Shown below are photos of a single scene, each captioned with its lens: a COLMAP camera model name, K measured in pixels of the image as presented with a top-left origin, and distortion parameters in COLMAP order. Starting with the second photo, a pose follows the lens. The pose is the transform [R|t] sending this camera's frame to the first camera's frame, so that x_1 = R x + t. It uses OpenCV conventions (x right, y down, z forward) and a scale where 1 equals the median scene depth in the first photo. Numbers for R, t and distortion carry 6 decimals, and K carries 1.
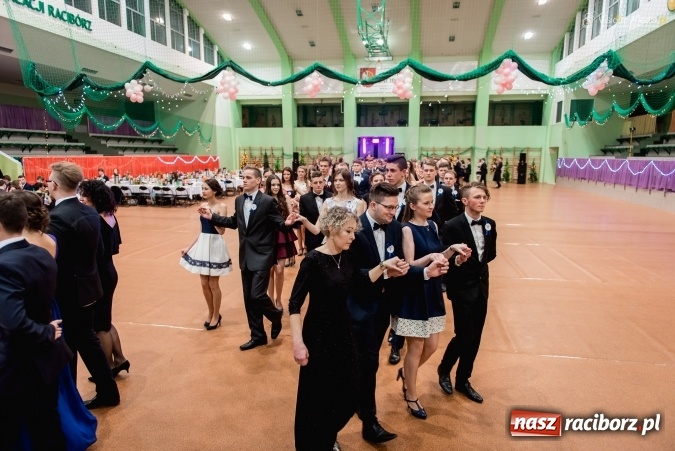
lens RADIAL K [[472.0, 0, 333.0], [0, 472.0, 237.1], [0, 0, 1]] dist [0.010932, 0.003358]
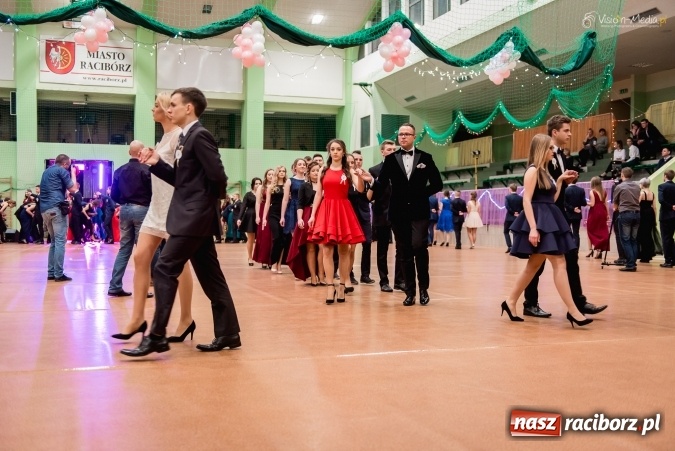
lens RADIAL K [[816.4, 0, 342.2], [0, 816.4, 243.5], [0, 0, 1]] dist [-0.007526, 0.000000]
pose [[0.869318, -0.012757, 0.494088, -0.170710], [0.084764, 0.988704, -0.123611, 0.048553], [-0.486930, 0.149338, 0.860580, 0.033549]]
